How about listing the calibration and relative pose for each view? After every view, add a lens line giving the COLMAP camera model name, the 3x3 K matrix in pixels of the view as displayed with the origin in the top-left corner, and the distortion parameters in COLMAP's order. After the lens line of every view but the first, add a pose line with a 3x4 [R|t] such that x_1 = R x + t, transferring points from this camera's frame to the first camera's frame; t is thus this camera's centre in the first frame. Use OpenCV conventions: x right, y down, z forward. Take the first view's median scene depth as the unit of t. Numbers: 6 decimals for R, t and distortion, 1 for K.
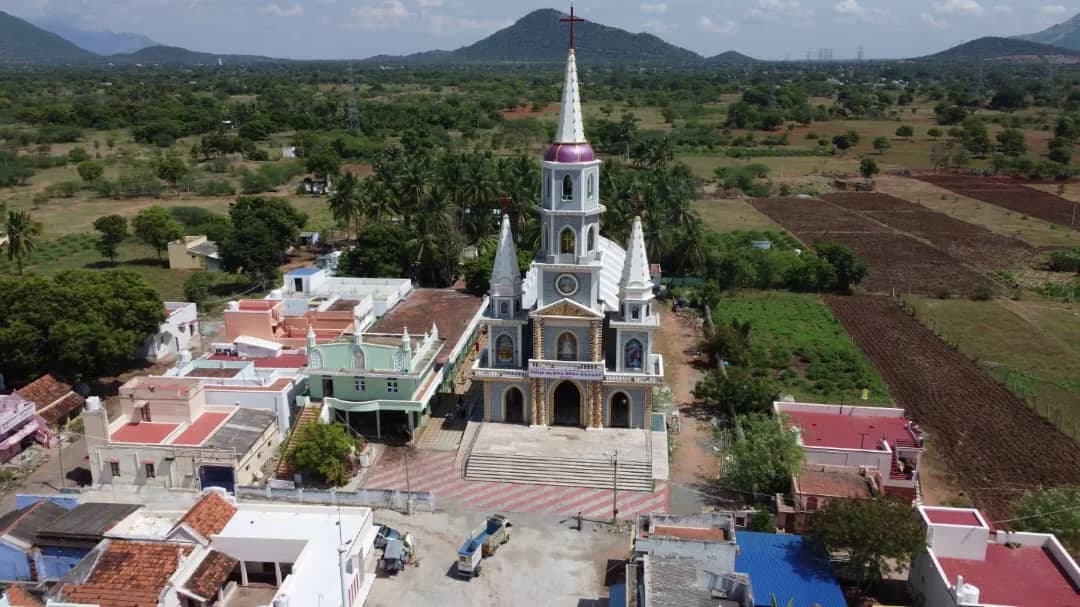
lens RADIAL K [[854.1, 0, 541.5], [0, 854.1, 301.5], [0, 0, 1]] dist [0.001550, -0.006269]
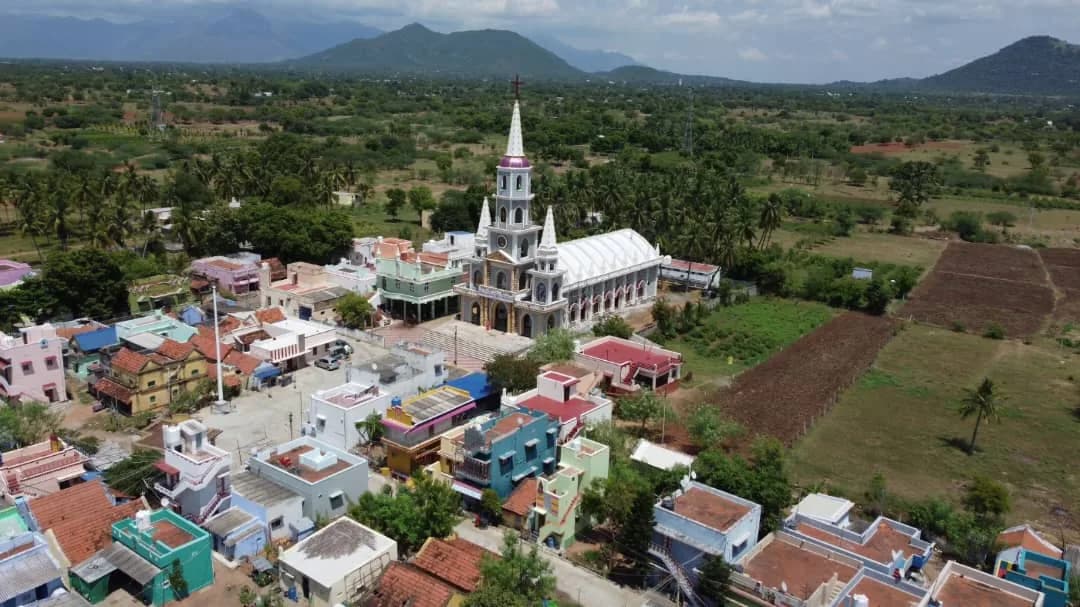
lens RADIAL K [[854.1, 0, 539.7], [0, 854.1, 303.6], [0, 0, 1]] dist [0.001550, -0.006269]
pose [[0.868009, 0.158878, -0.470444, 0.809145], [-0.169417, 0.985338, 0.020178, 0.047806], [0.466752, 0.062187, 0.882199, -0.371972]]
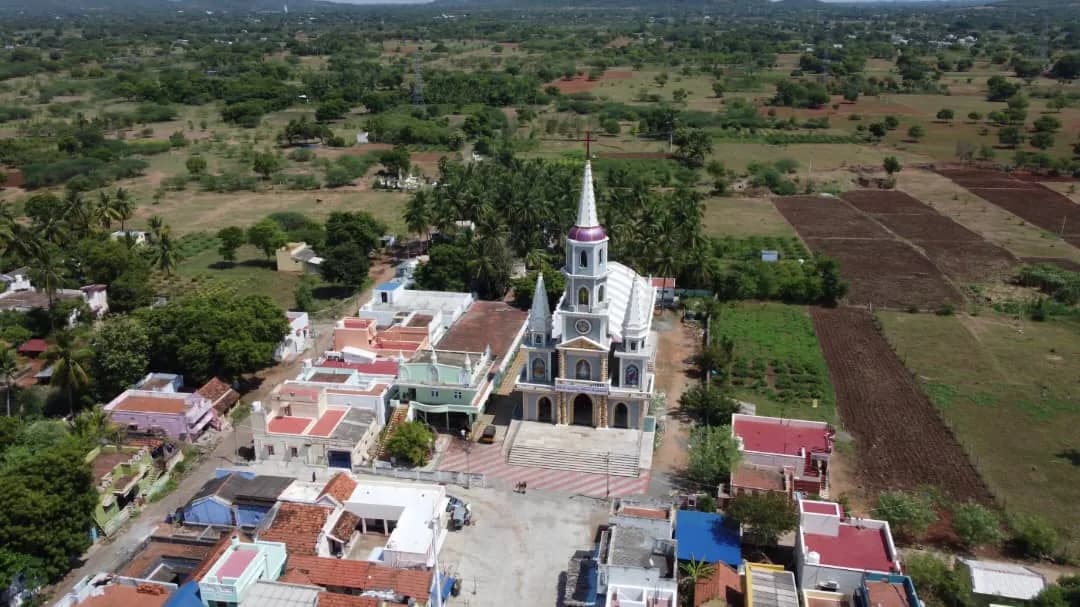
lens RADIAL K [[854.1, 0, 542.3], [0, 854.1, 298.9], [0, 0, 1]] dist [0.001550, -0.006269]
pose [[0.997582, 0.020596, -0.066371, 0.050333], [-0.016609, 0.998056, 0.060074, -0.134658], [0.067480, -0.058826, 0.995985, -0.352471]]
